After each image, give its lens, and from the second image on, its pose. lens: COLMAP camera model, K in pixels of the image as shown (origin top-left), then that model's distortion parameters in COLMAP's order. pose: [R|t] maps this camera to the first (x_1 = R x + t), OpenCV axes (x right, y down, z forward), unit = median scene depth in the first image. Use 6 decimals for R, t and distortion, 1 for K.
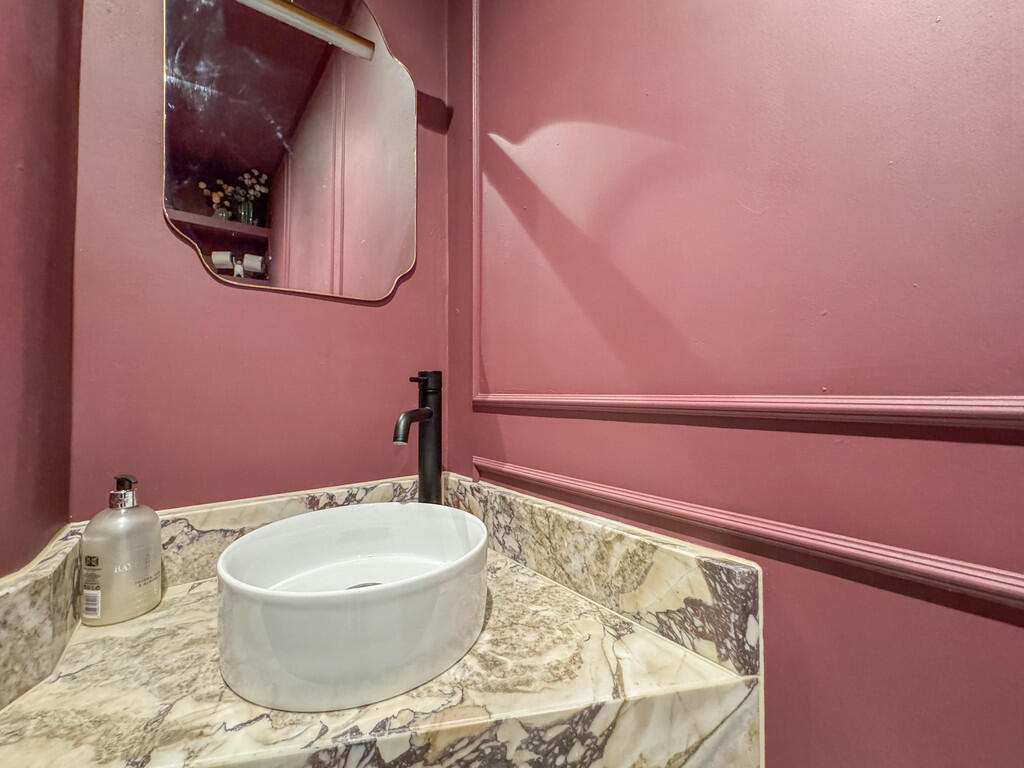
lens RADIAL K [[417.3, 0, 512.0], [0, 417.3, 384.0], [0, 0, 1]] dist [-0.000628, 0.000777]
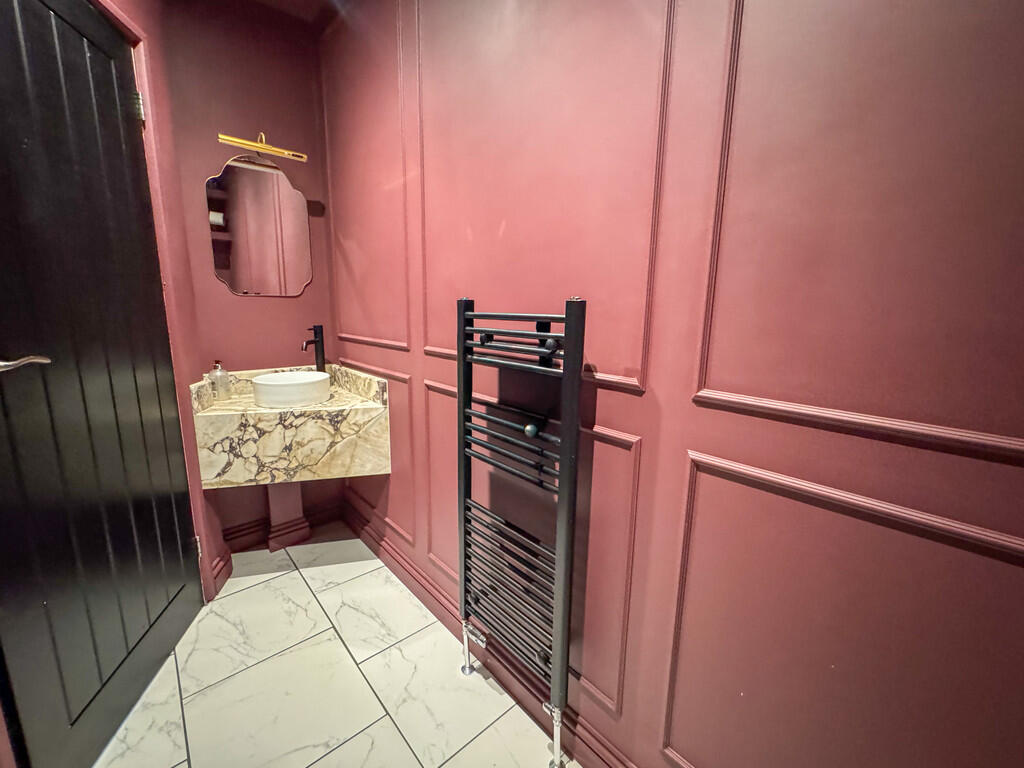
lens RADIAL K [[417.3, 0, 512.0], [0, 417.3, 384.0], [0, 0, 1]] dist [-0.000628, 0.000777]
pose [[0.997733, 0.001964, 0.067271, 1.154977], [-0.015473, 0.979492, 0.200886, -0.290631], [-0.065497, -0.201472, 0.977302, -2.352468]]
